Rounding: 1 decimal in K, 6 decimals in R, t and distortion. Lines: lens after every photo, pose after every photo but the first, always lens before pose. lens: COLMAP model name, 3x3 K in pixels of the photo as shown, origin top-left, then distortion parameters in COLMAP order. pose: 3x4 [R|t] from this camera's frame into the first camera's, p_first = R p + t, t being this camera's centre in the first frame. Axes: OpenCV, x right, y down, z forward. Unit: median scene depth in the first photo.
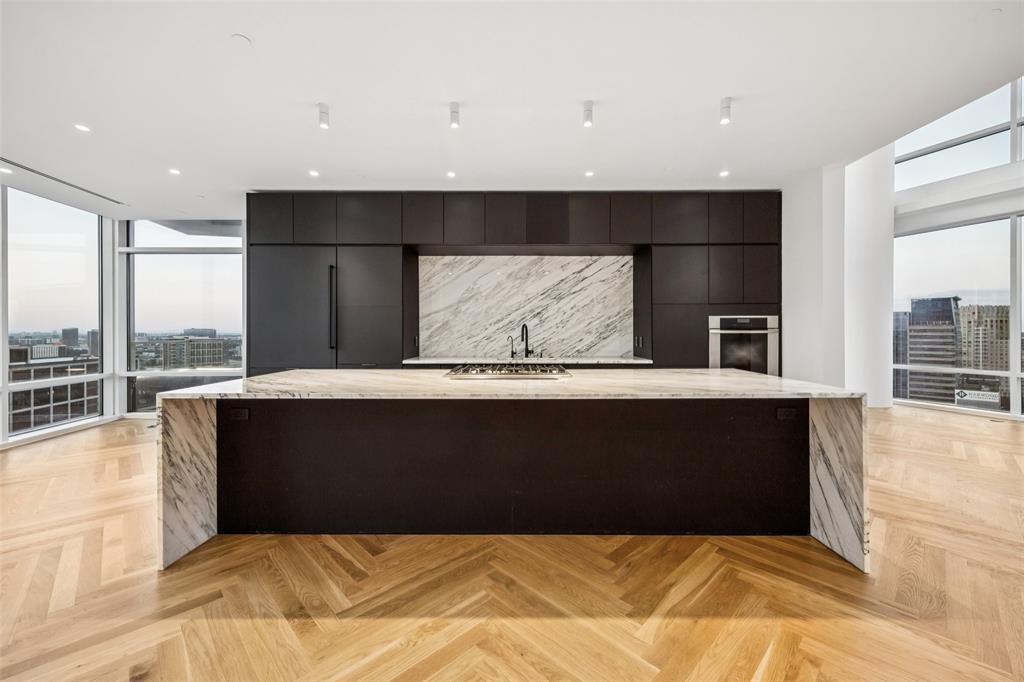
lens RADIAL K [[406.9, 0, 520.7], [0, 406.9, 334.5], [0, 0, 1]] dist [0.000835, 0.000217]
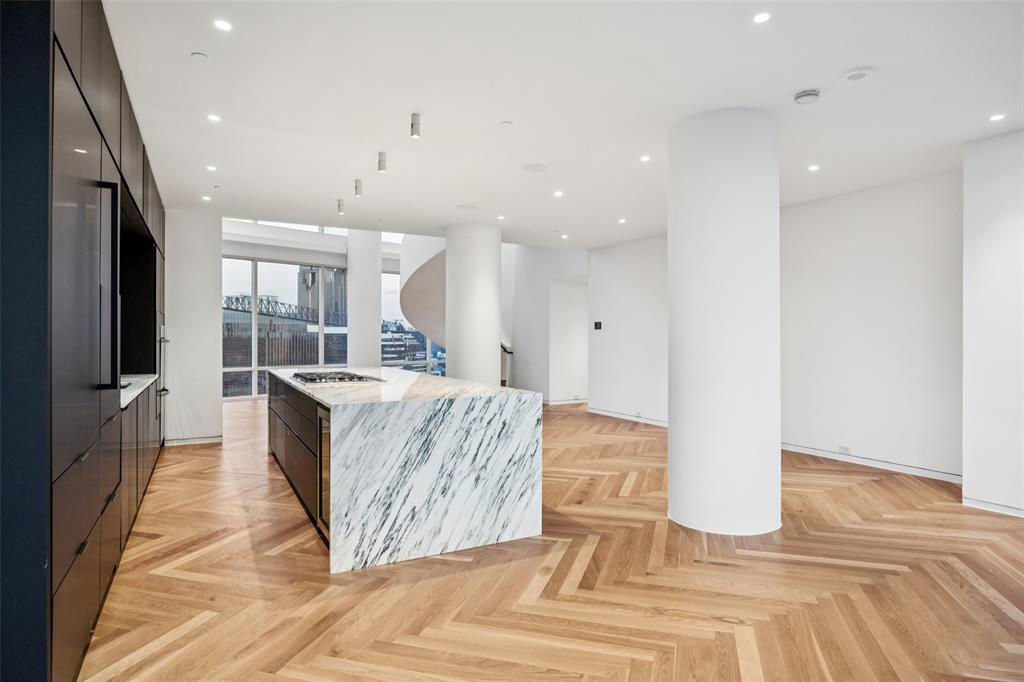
lens RADIAL K [[585.2, 0, 511.6], [0, 585.2, 336.2], [0, 0, 1]] dist [0.002099, 0.000515]
pose [[-0.467565, 0.003471, 0.883952, -1.083291], [0.010462, 0.999944, 0.001607, -0.012662], [-0.883897, 0.010000, -0.467575, 0.852678]]
